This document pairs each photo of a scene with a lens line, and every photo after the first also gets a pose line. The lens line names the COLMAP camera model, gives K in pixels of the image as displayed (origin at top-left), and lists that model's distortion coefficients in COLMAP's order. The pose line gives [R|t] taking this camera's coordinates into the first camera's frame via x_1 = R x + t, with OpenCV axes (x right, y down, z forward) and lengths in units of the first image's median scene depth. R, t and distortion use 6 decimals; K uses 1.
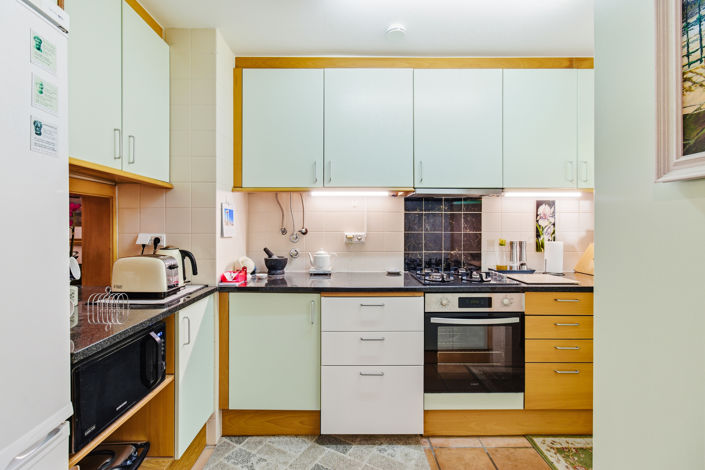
lens RADIAL K [[333.9, 0, 351.6], [0, 333.9, 229.2], [0, 0, 1]] dist [-0.001472, 0.005263]
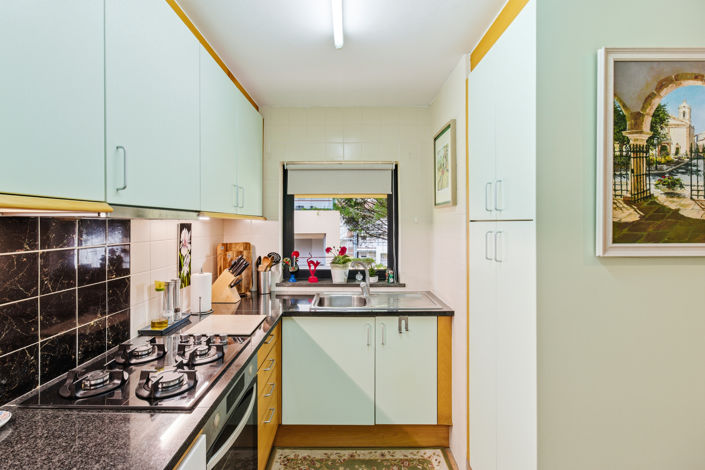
lens RADIAL K [[333.9, 0, 352.0], [0, 333.9, 228.6], [0, 0, 1]] dist [-0.001472, 0.005263]
pose [[0.022392, -0.014945, 0.999638, -0.348406], [0.009120, 0.999850, 0.014744, -0.134192], [-0.999708, 0.008786, 0.022525, 0.941723]]
